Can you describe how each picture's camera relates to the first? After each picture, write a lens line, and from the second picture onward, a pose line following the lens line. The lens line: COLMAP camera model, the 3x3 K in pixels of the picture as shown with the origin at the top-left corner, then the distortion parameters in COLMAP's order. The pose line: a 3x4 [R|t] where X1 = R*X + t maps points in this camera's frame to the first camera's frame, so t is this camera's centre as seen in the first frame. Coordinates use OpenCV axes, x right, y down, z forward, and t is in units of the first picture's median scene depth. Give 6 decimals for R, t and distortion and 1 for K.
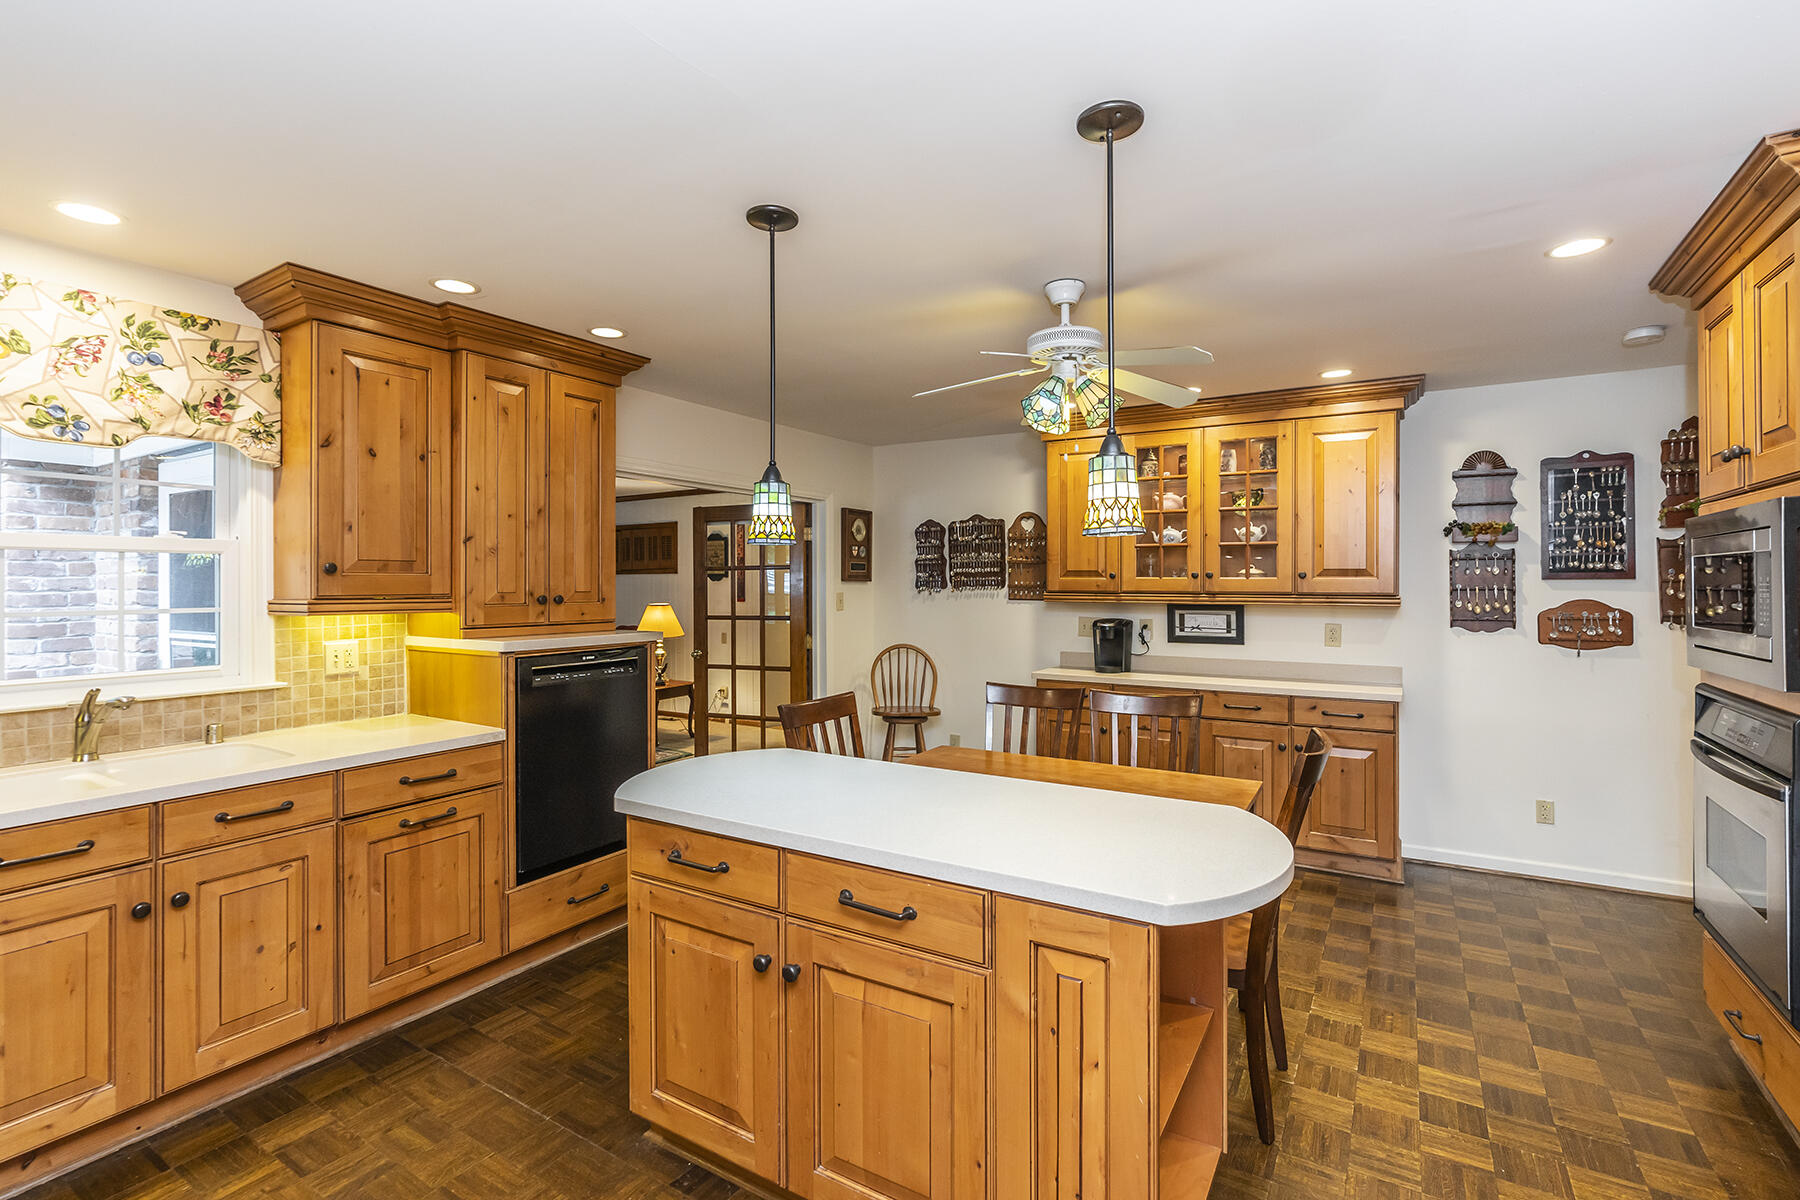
lens RADIAL K [[824.2, 0, 895.9], [0, 824.2, 586.9], [0, 0, 1]] dist [-0.003568, 0.000229]
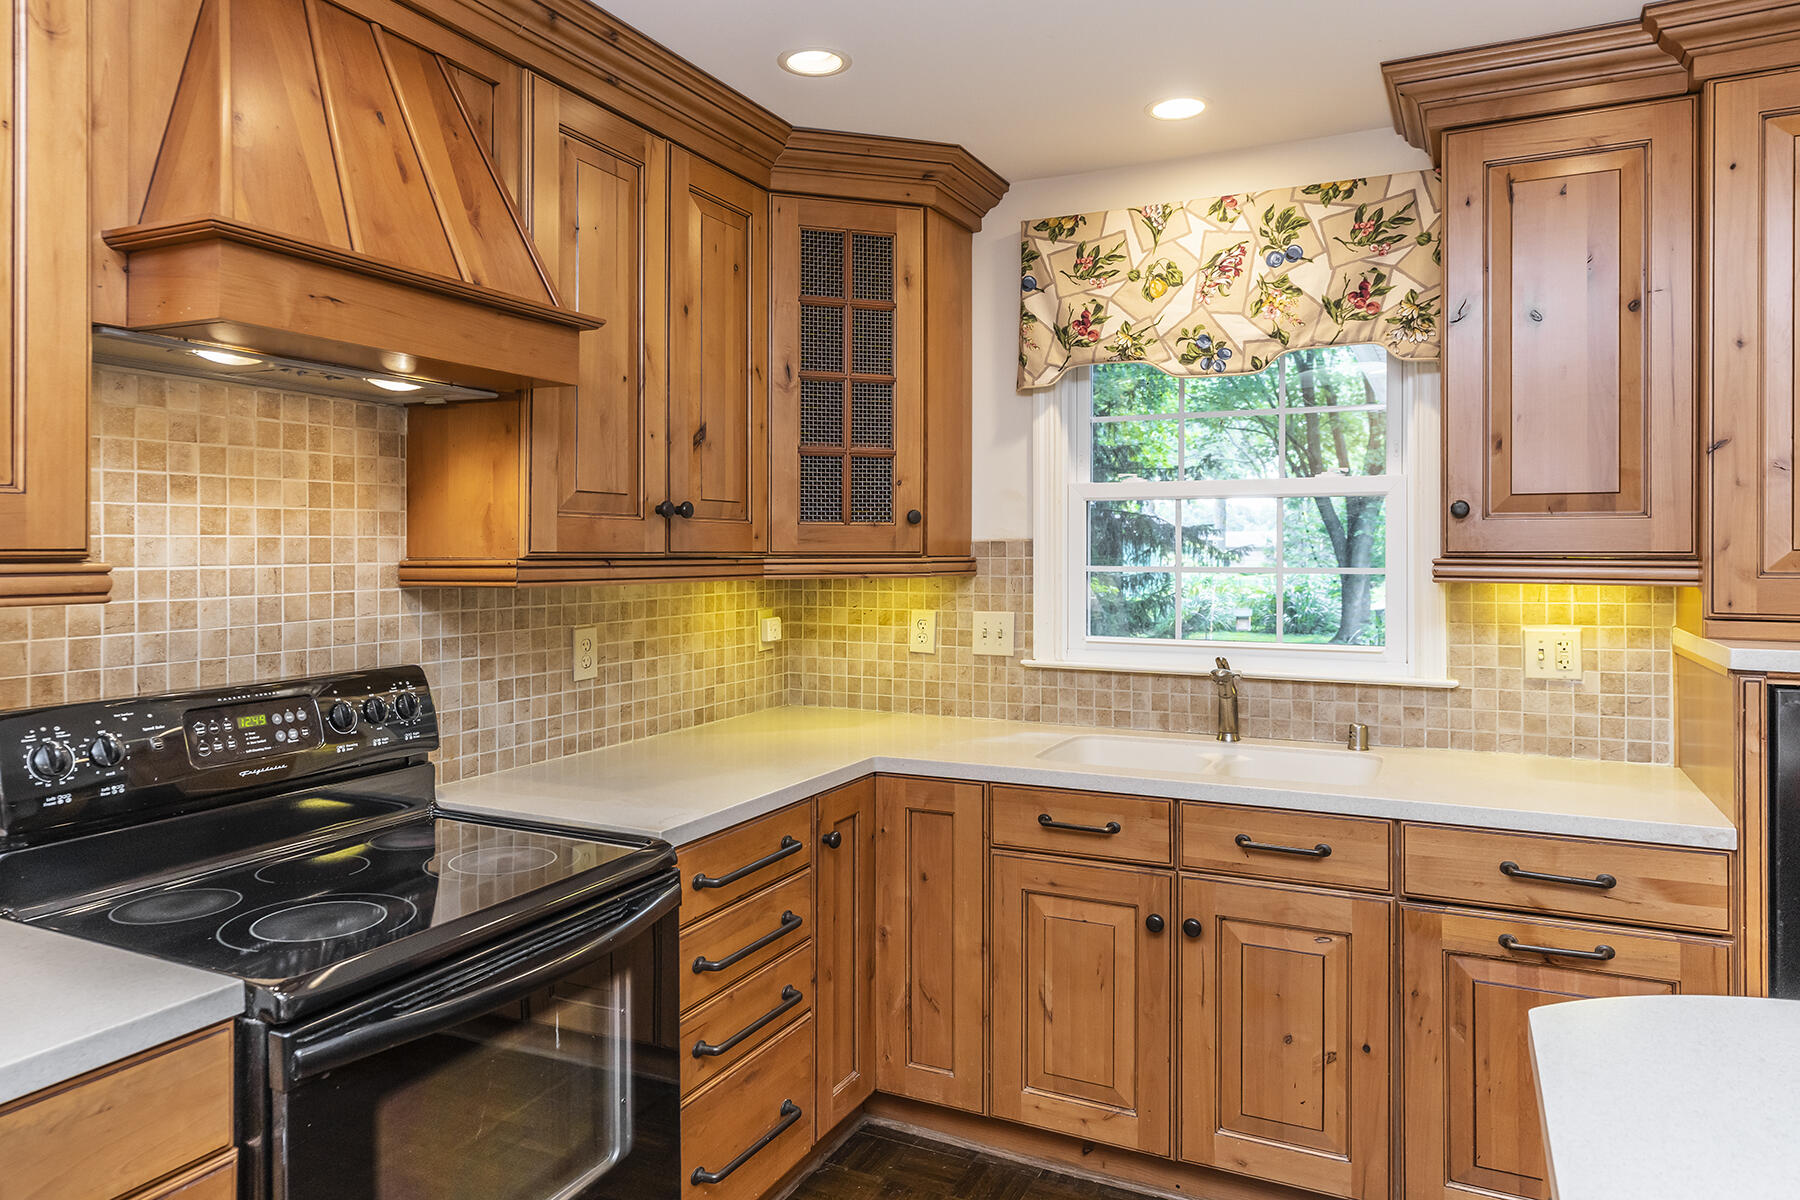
lens RADIAL K [[1179.0, 0, 879.6], [0, 1179.0, 553.3], [0, 0, 1]] dist [0.003318, 0.000586]
pose [[0.092094, 0.003160, -0.995745, 0.194010], [-0.006006, 0.999979, 0.002618, 0.012497], [0.995732, 0.005739, 0.092111, 0.474276]]
